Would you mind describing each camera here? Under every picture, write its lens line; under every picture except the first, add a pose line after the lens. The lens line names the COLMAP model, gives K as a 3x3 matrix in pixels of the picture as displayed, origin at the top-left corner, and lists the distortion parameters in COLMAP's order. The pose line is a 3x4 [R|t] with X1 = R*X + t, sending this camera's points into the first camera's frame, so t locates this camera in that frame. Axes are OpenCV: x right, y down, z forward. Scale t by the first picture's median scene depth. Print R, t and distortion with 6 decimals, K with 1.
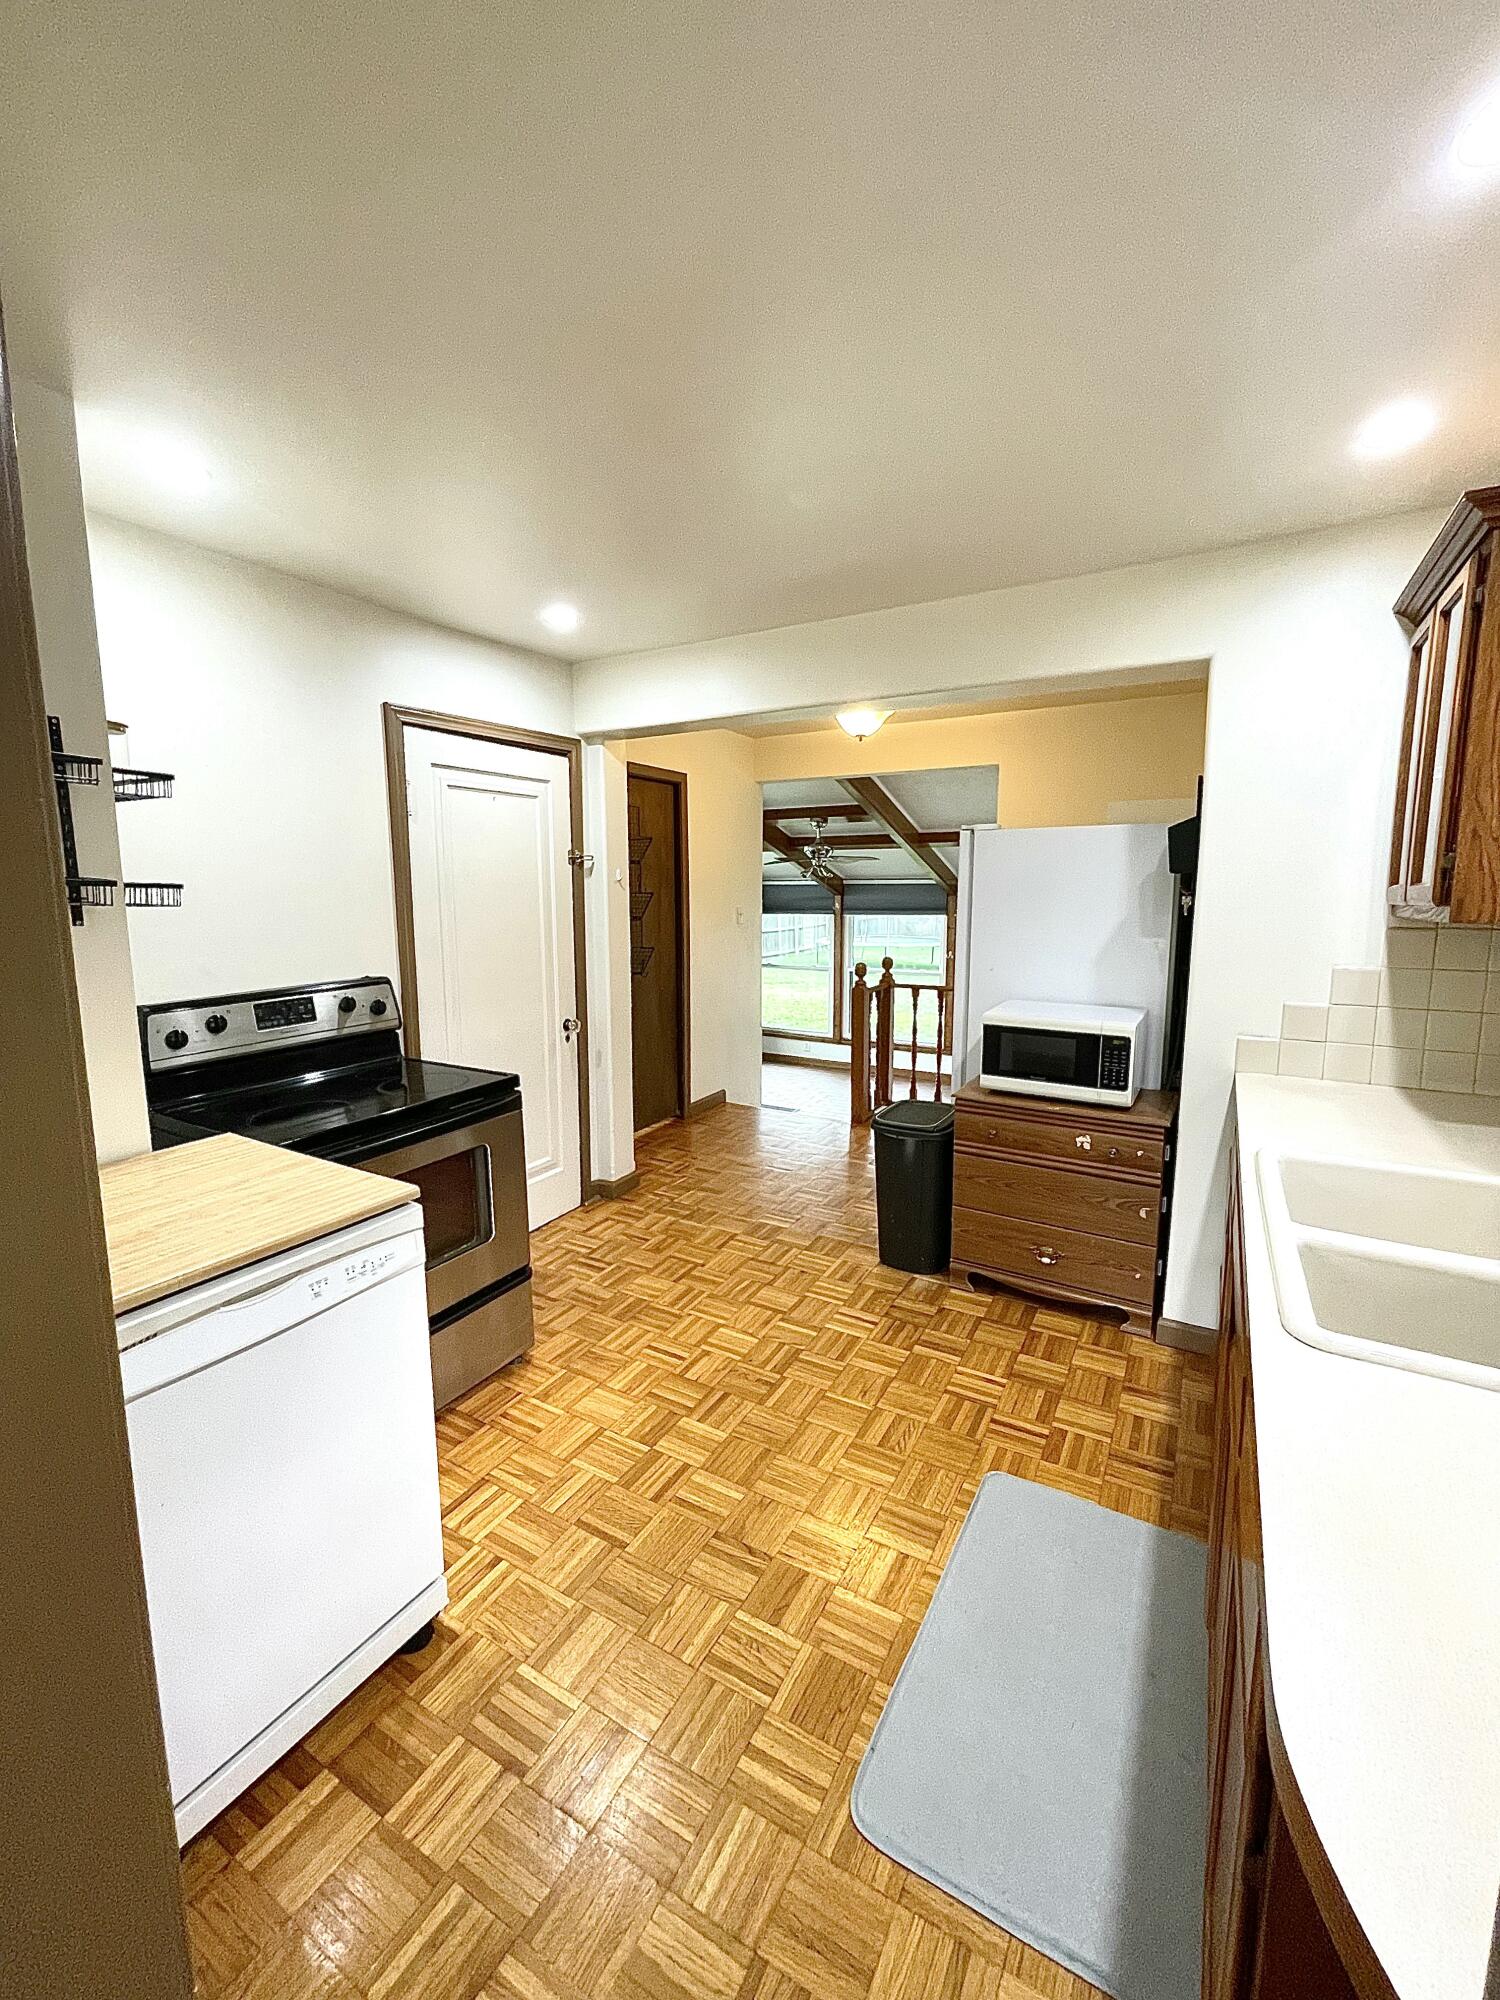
lens RADIAL K [[817.6, 0, 746.3], [0, 817.6, 998.3], [0, 0, 1]] dist [0.000837, 0.000006]
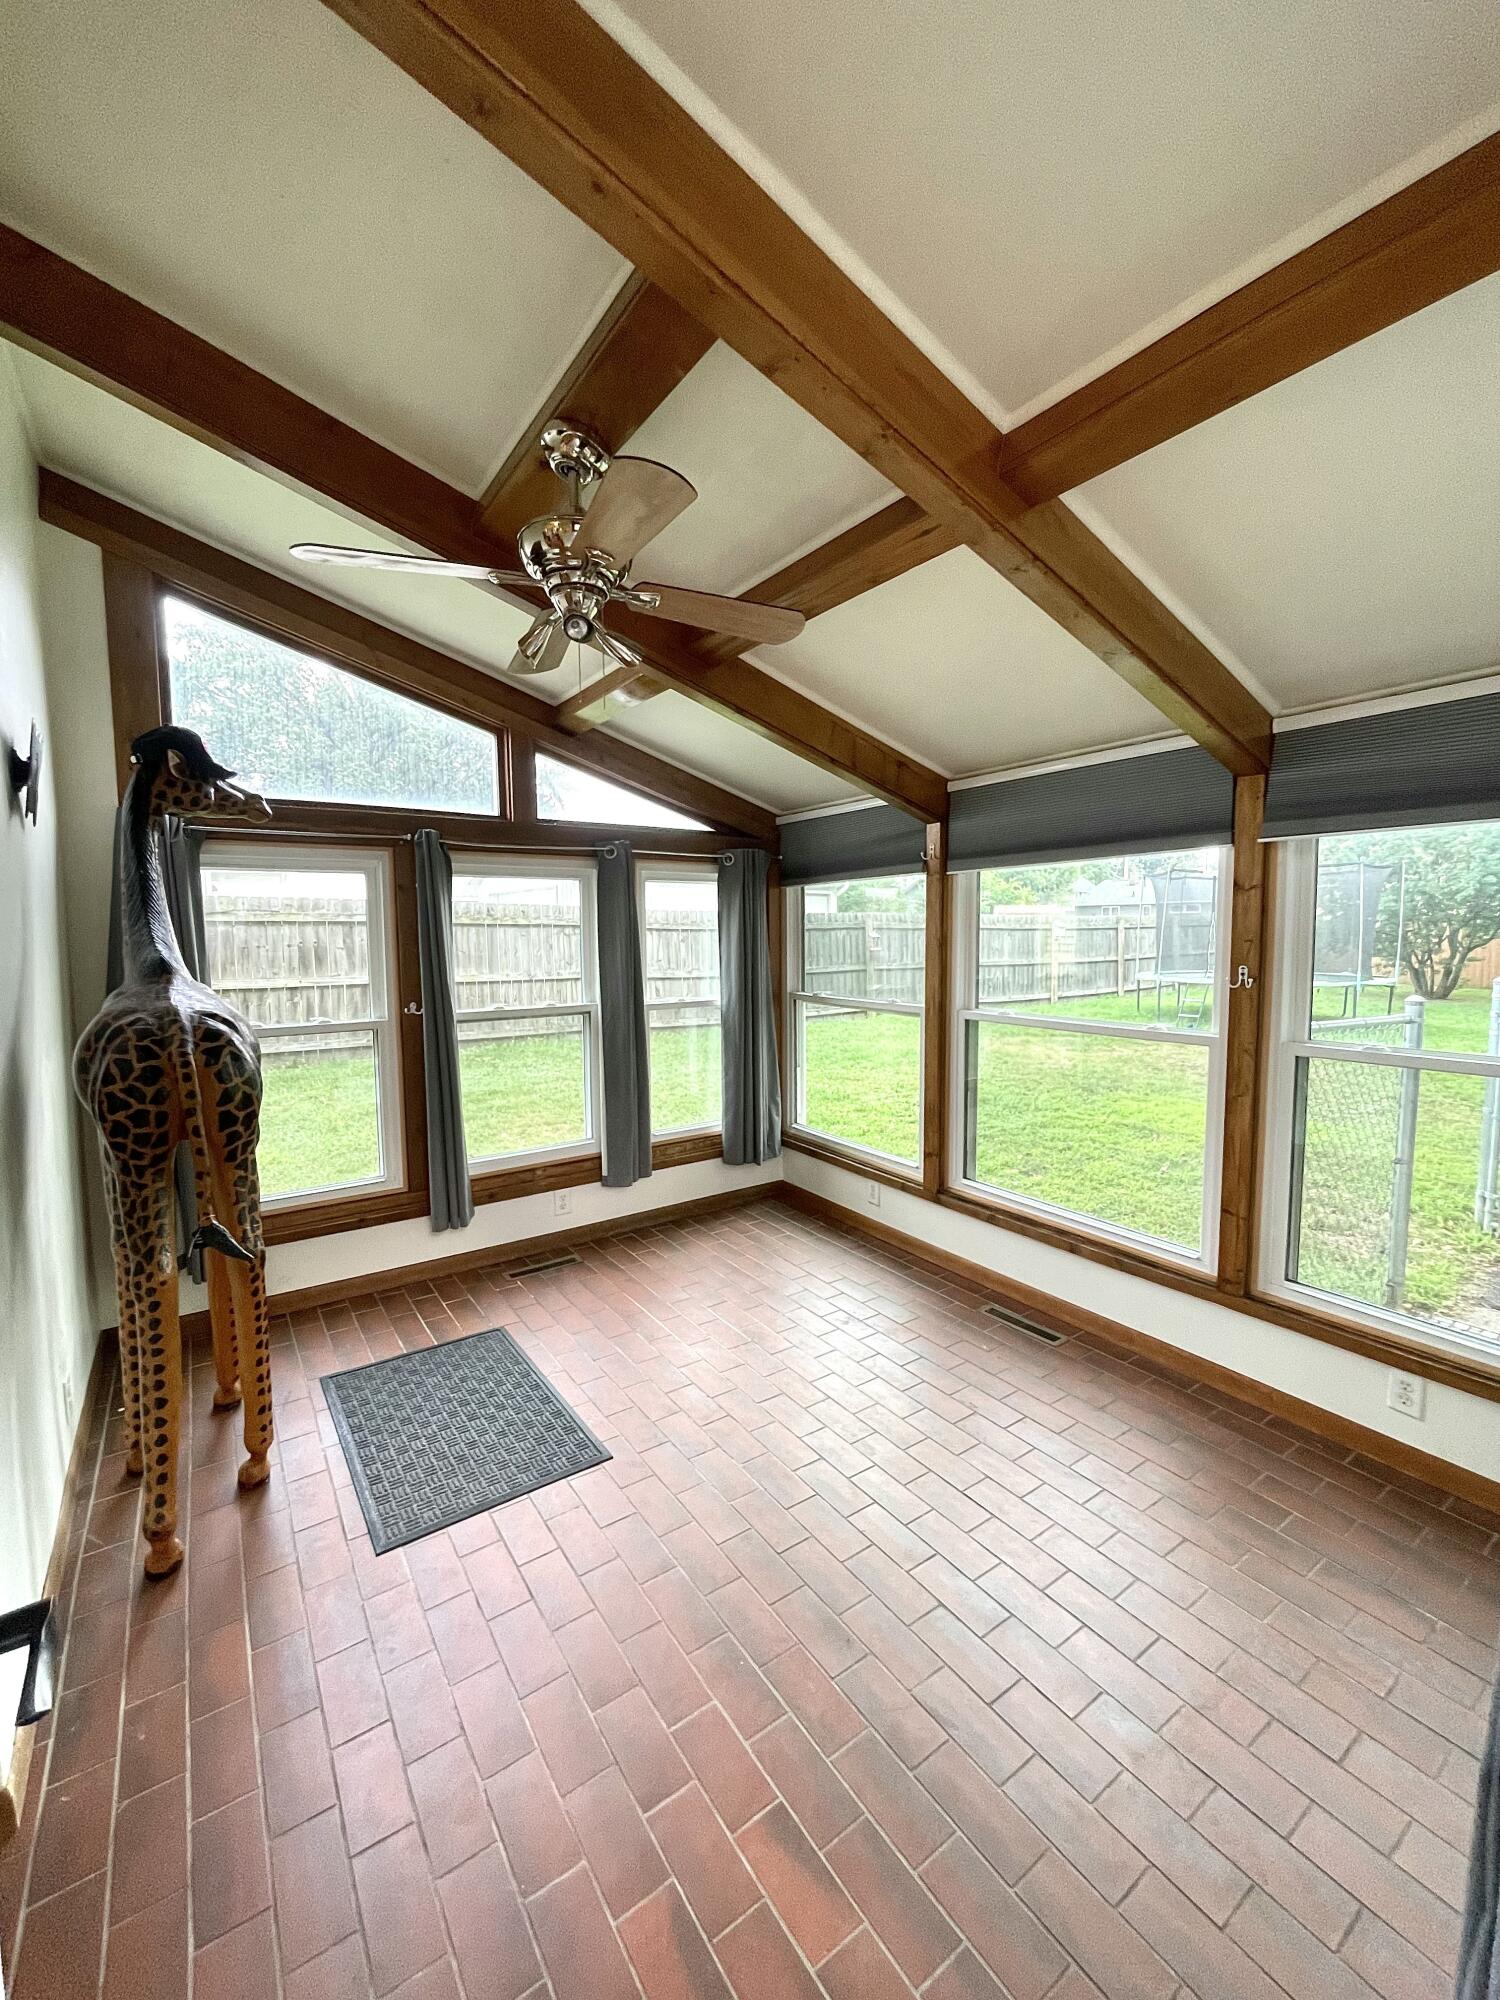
lens RADIAL K [[817.6, 0, 757.0], [0, 817.6, 997.3], [0, 0, 1]] dist [0.000837, 0.000006]
pose [[0.905440, 0.042773, -0.422314, 0.201489], [-0.063120, 0.997416, -0.034309, -0.023874], [0.419756, 0.057722, 0.905800, 0.617840]]
